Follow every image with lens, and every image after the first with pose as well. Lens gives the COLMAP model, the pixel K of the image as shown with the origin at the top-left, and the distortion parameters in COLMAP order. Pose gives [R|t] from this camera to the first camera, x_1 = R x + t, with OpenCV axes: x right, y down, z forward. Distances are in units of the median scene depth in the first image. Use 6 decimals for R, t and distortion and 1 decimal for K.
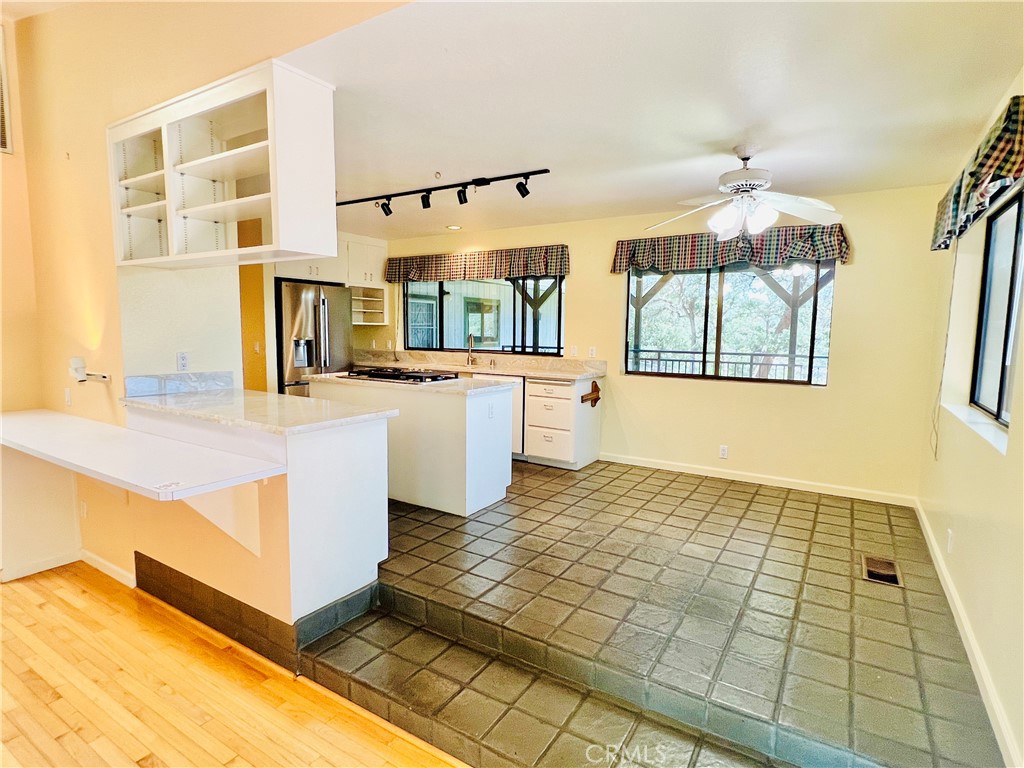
lens RADIAL K [[543.6, 0, 512.0], [0, 543.6, 384.0], [0, 0, 1]] dist [-0.005255, -0.001356]
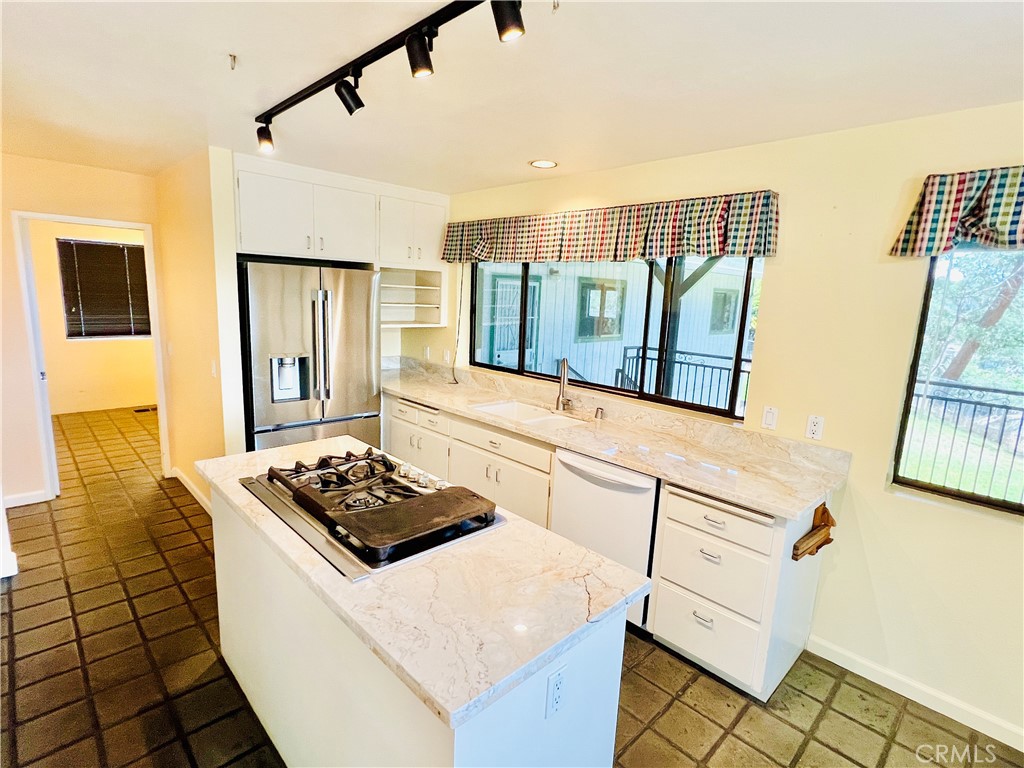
lens RADIAL K [[518.4, 0, 507.2], [0, 518.4, 385.9], [0, 0, 1]] dist [-0.000464, -0.000496]
pose [[0.969699, 0.071683, -0.233550, -0.006139], [-0.055440, 0.995611, 0.075394, -0.119338], [0.237929, -0.060162, 0.969417, 0.542816]]
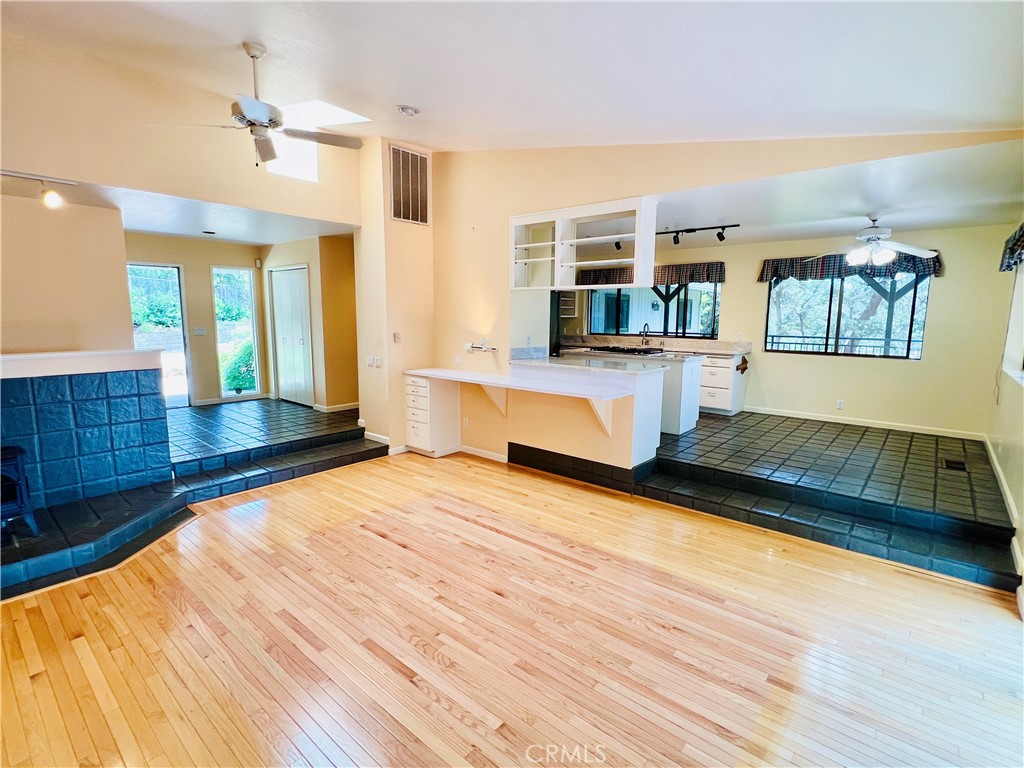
lens RADIAL K [[500.9, 0, 513.4], [0, 500.9, 382.4], [0, 0, 1]] dist [-0.002149, 0.000025]
pose [[0.989423, 0.014871, -0.144297, -0.271628], [-0.010370, 0.999437, 0.031898, 0.029032], [0.144690, -0.030064, 0.989020, -0.432411]]
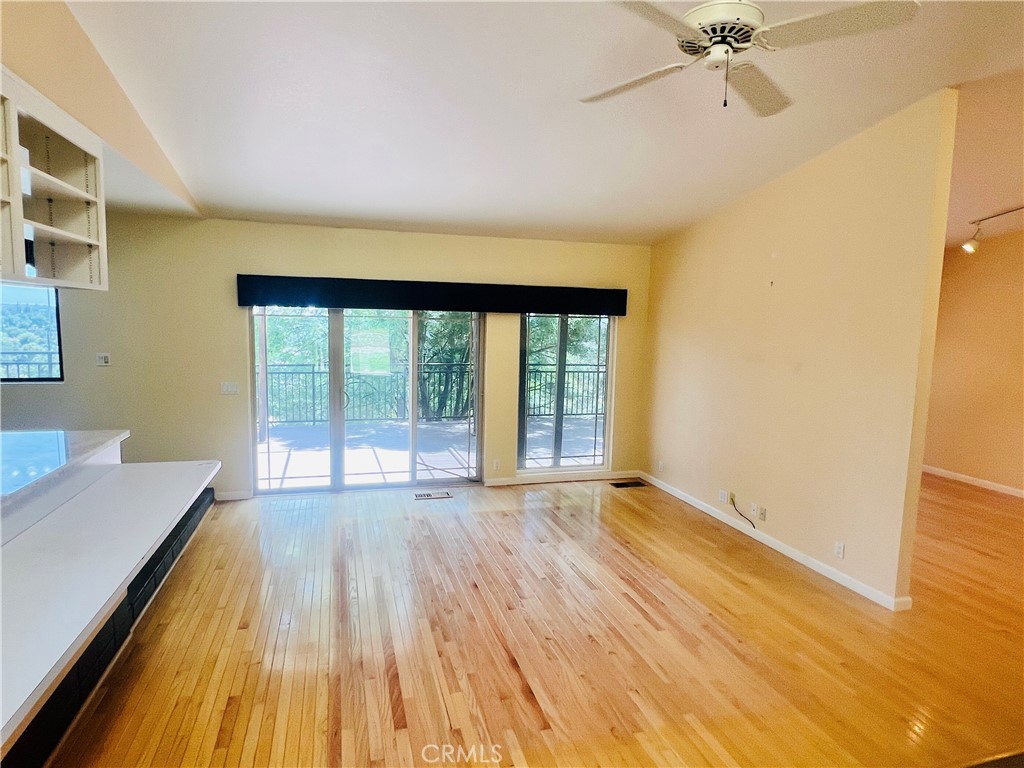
lens RADIAL K [[595.4, 0, 512.0], [0, 595.4, 384.0], [0, 0, 1]] dist [0.003881, 0.000312]
pose [[-0.747828, -0.104760, 0.655575, -0.888097], [0.036126, 0.979587, 0.197746, -0.118792], [-0.662909, 0.171563, -0.728778, 0.623204]]
